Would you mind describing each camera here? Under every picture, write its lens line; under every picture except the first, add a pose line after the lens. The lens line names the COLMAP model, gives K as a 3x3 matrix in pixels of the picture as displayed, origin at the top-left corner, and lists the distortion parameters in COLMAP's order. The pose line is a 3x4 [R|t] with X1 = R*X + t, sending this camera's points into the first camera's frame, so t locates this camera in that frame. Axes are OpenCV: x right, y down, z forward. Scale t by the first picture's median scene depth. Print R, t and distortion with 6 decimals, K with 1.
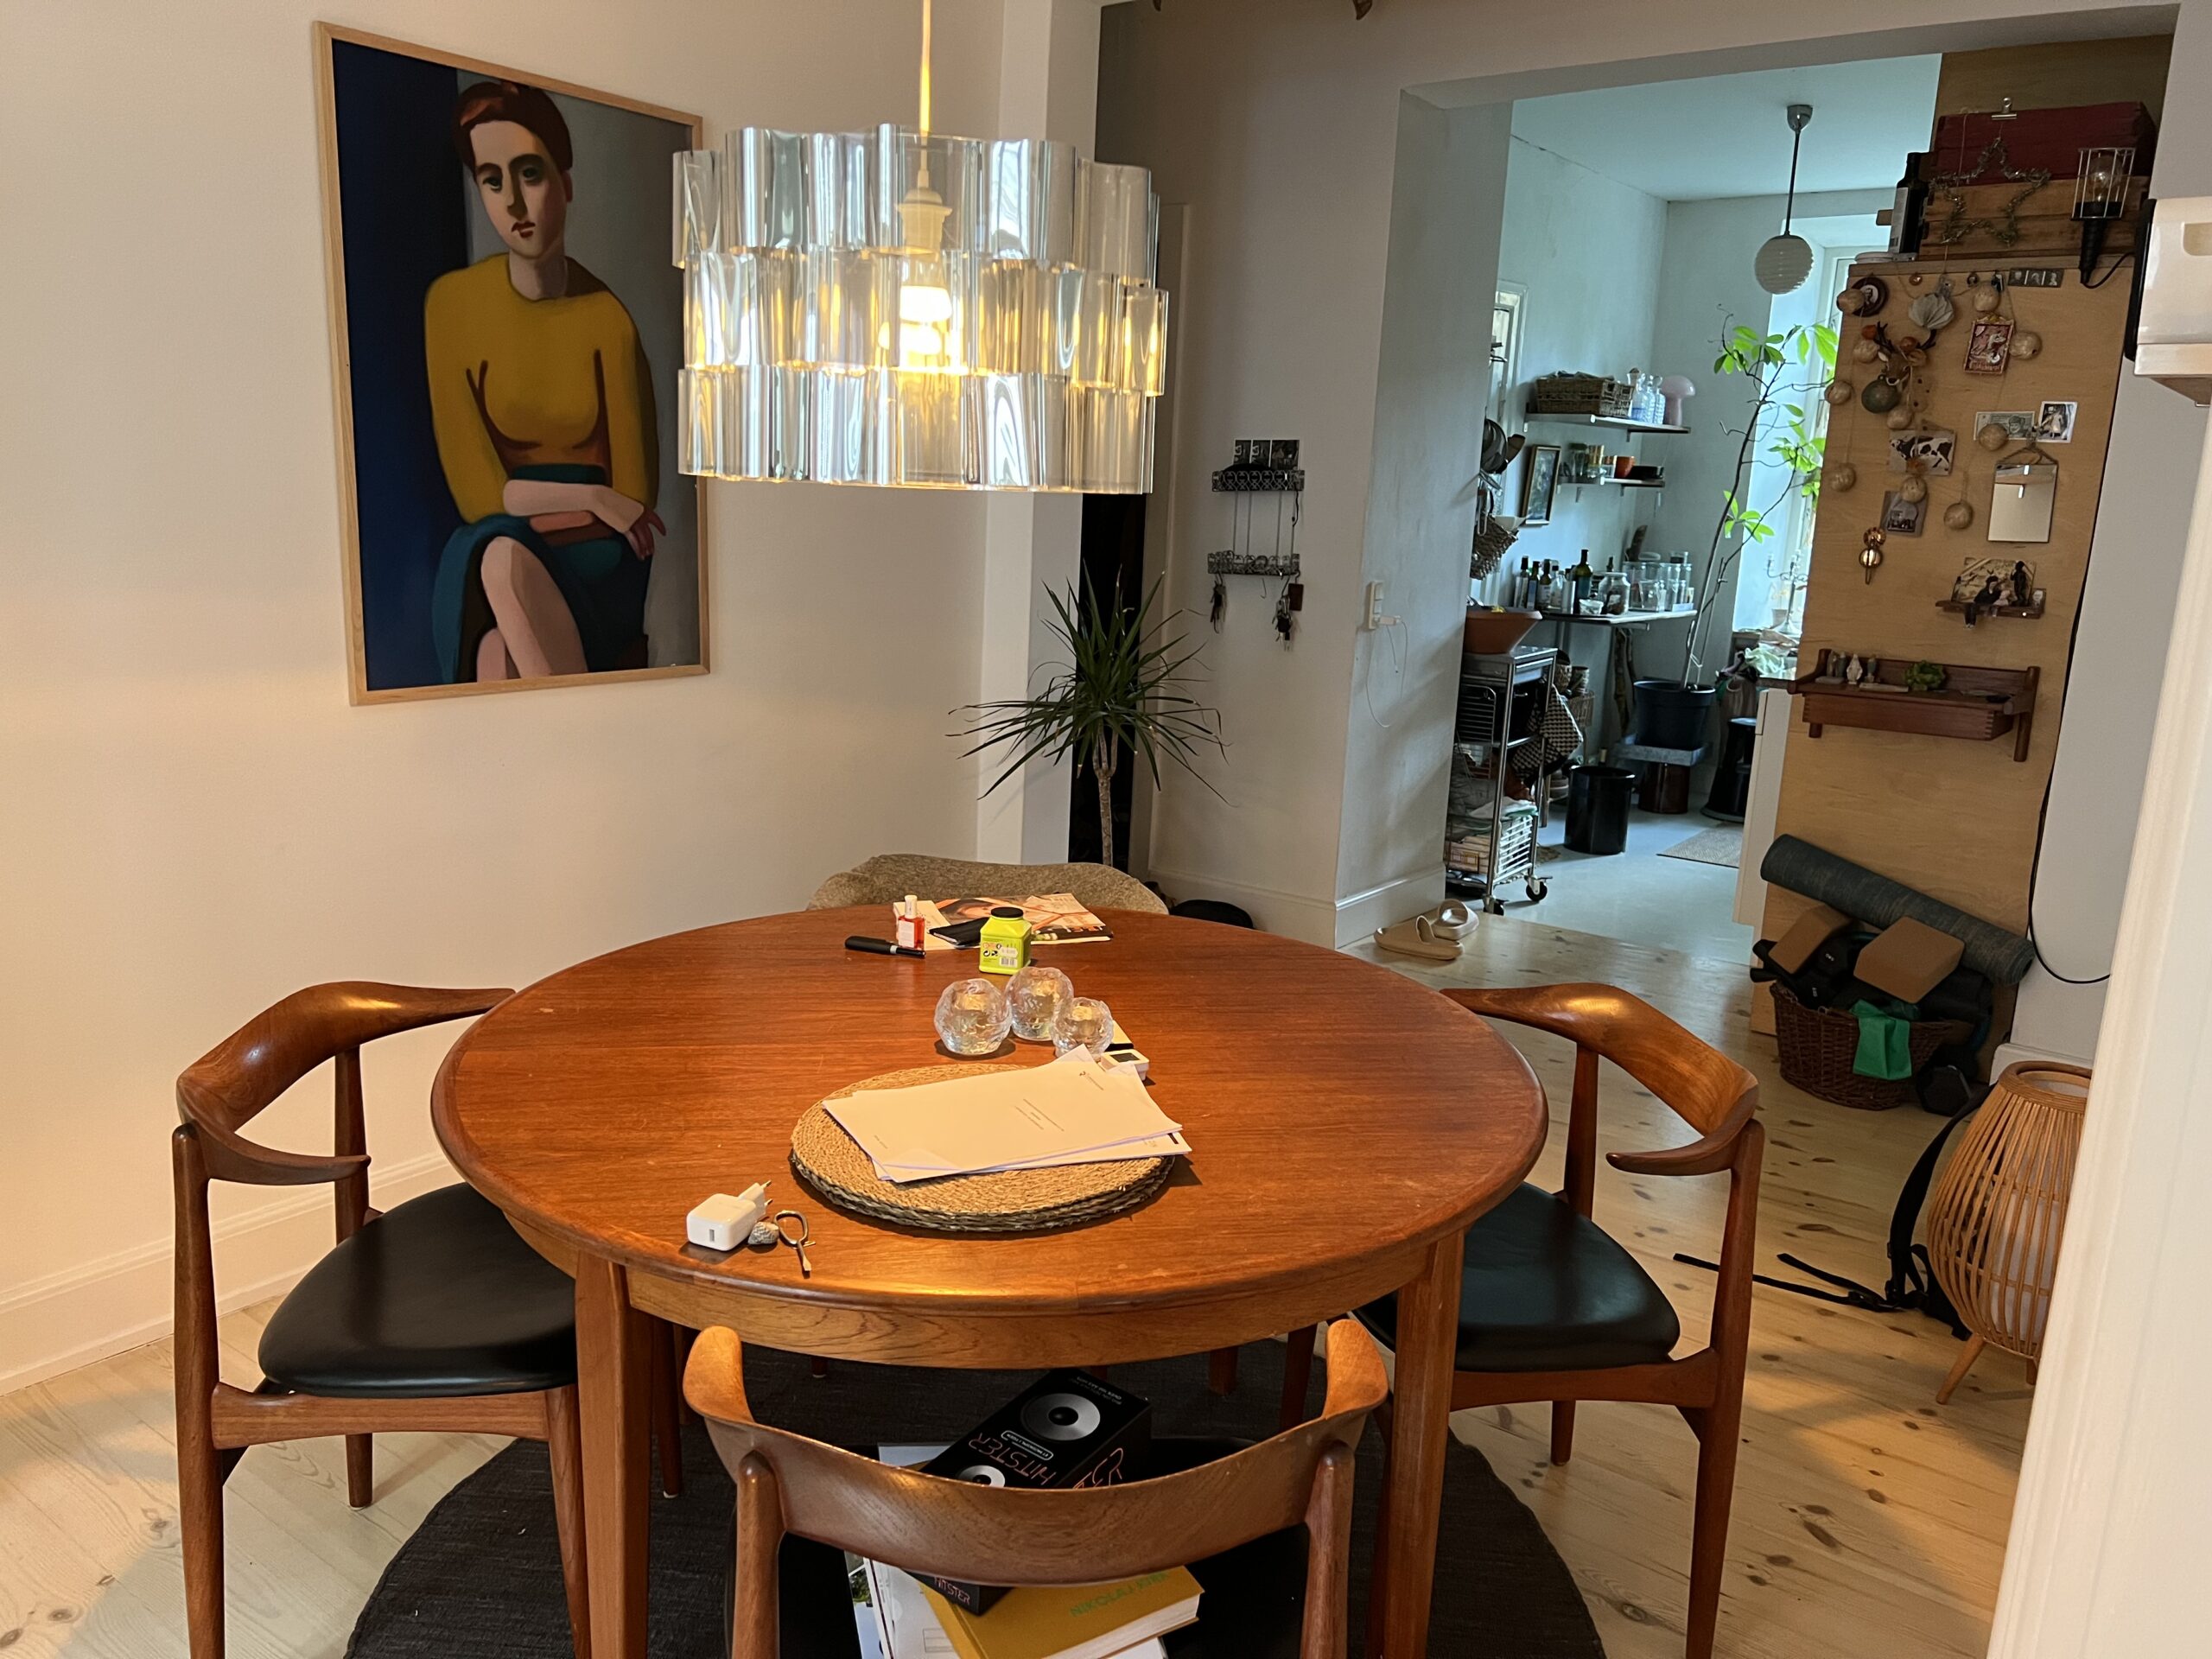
lens RADIAL K [[1659.6, 0, 1099.1], [0, 1659.6, 822.6], [0, 0, 1]] dist [0.068391, -0.054857]
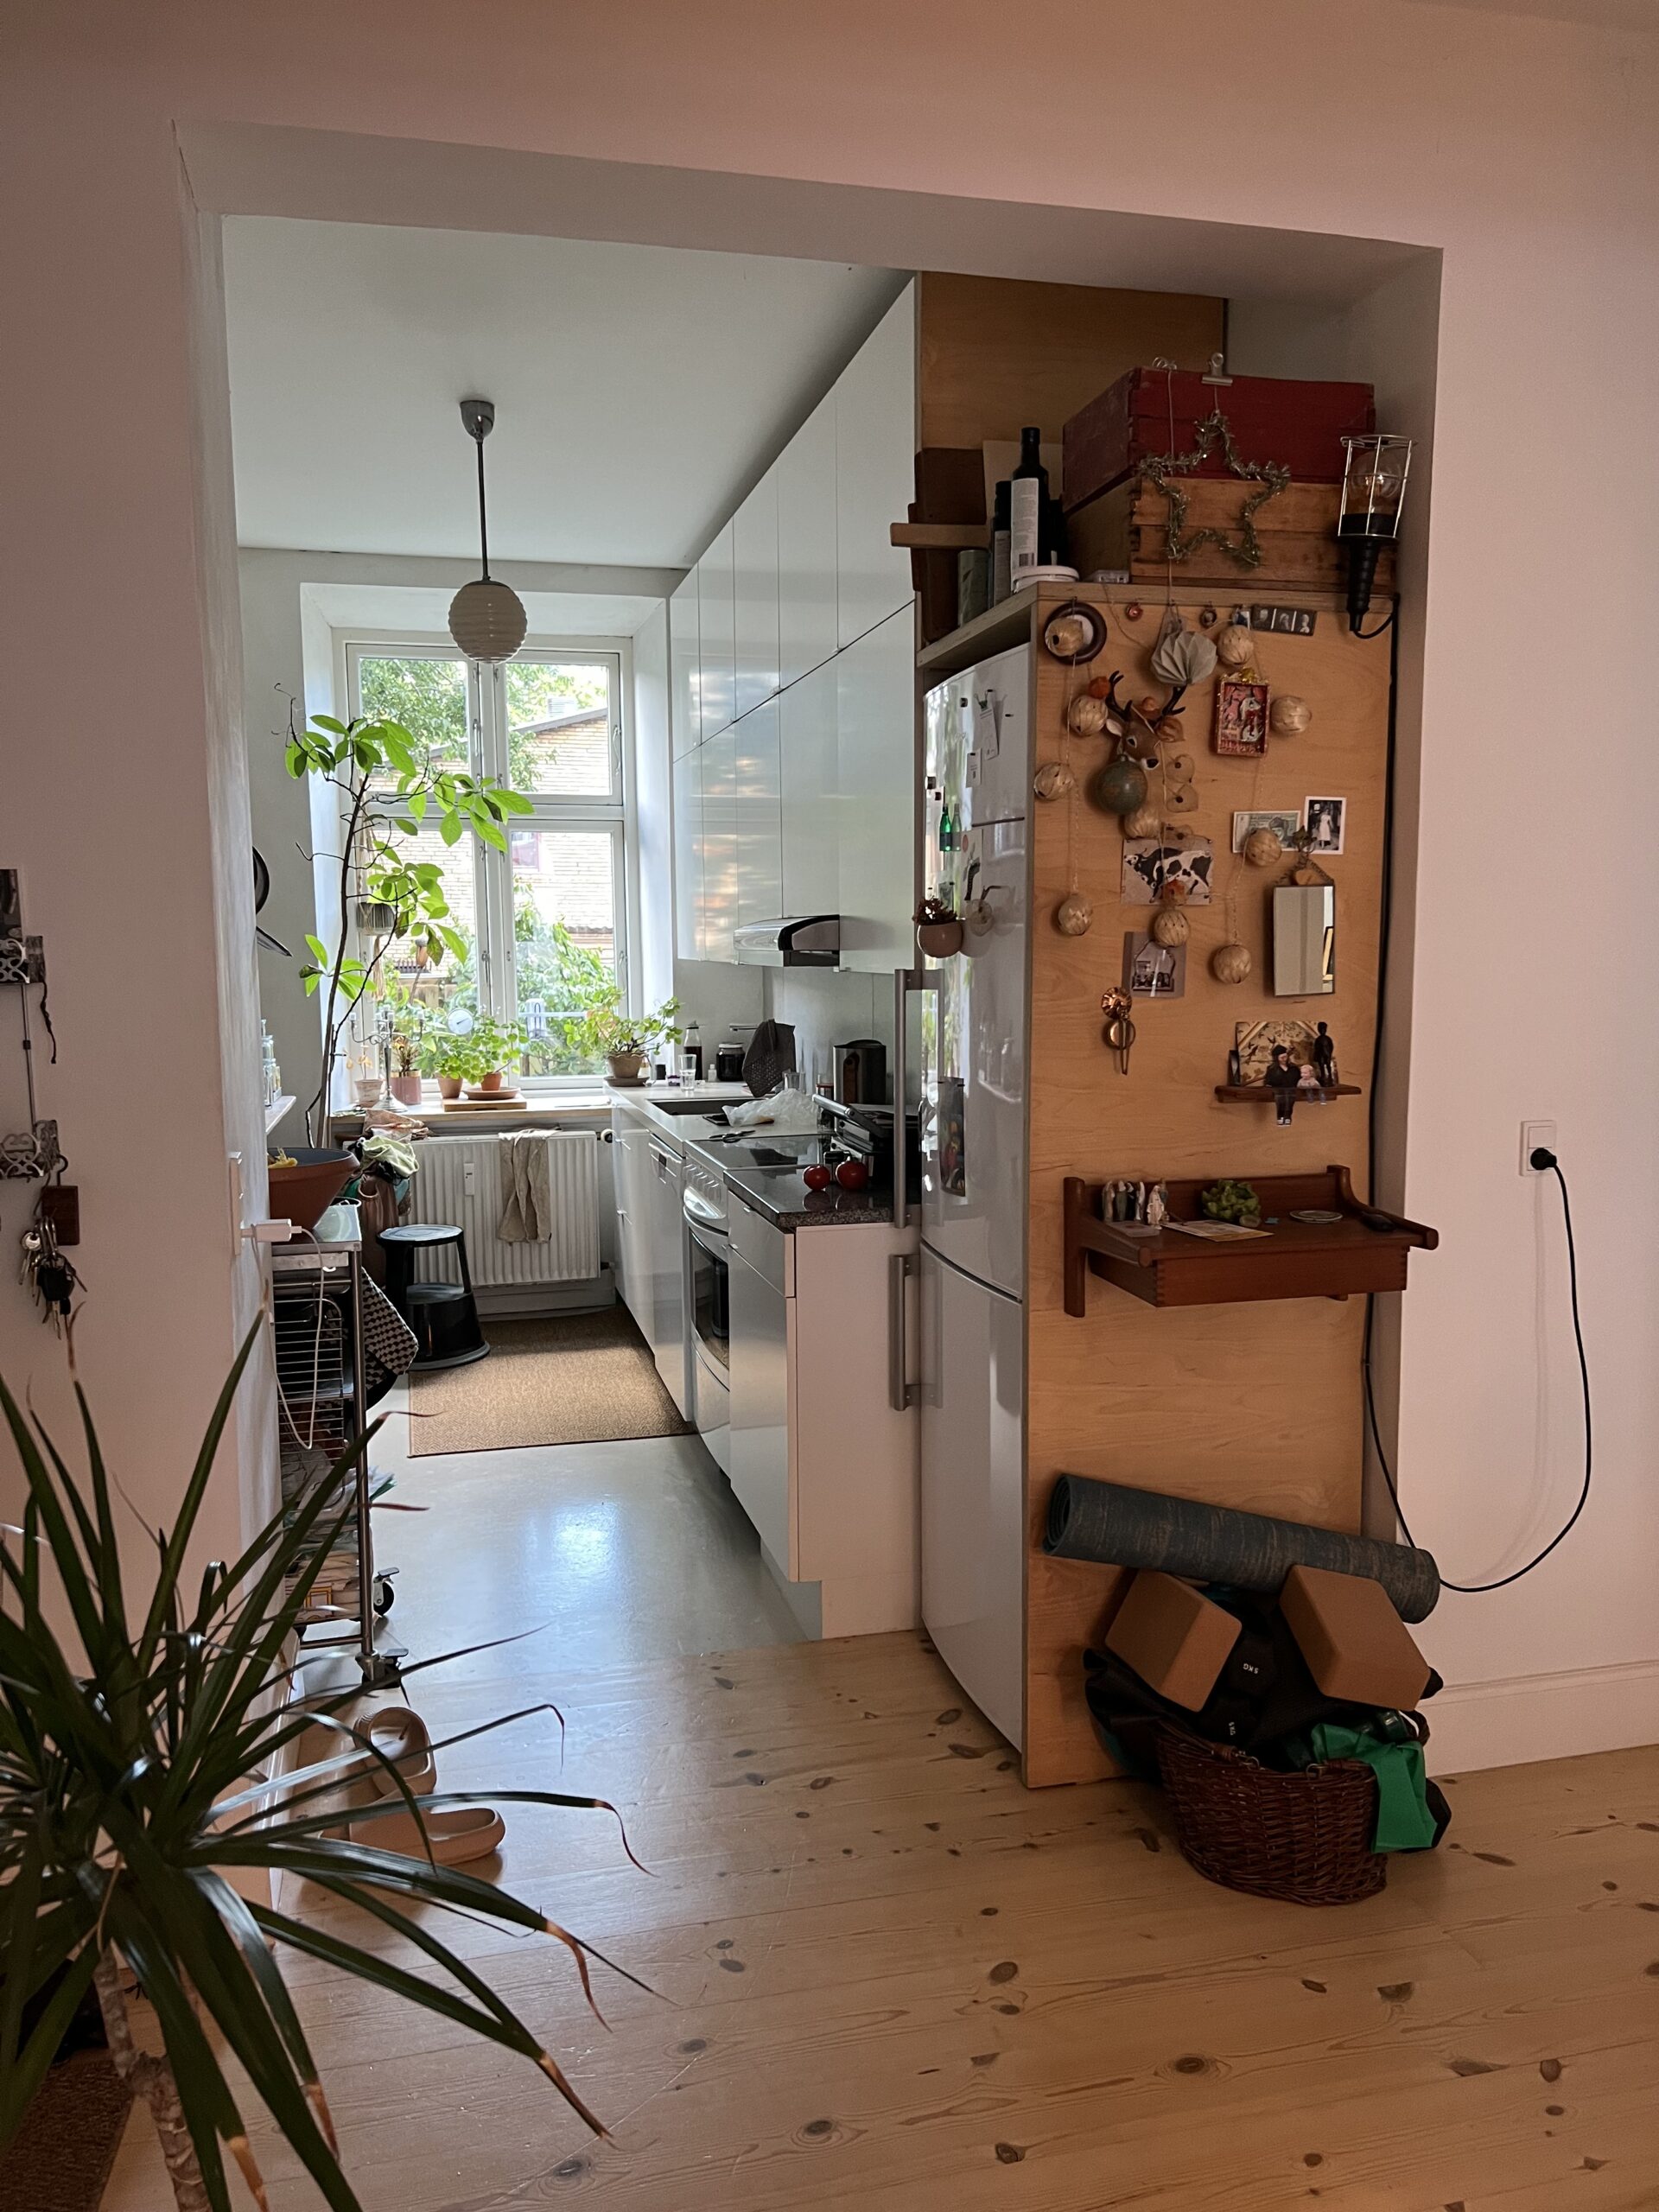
lens RADIAL K [[1659.6, 0, 846.1], [0, 1659.6, 1116.4], [0, 0, 1]] dist [0.068391, -0.054857]
pose [[0.643909, -0.136054, 0.752908, -0.102788], [0.189444, 0.981771, 0.015393, -0.162010], [-0.741277, 0.132722, 0.657946, 0.686101]]
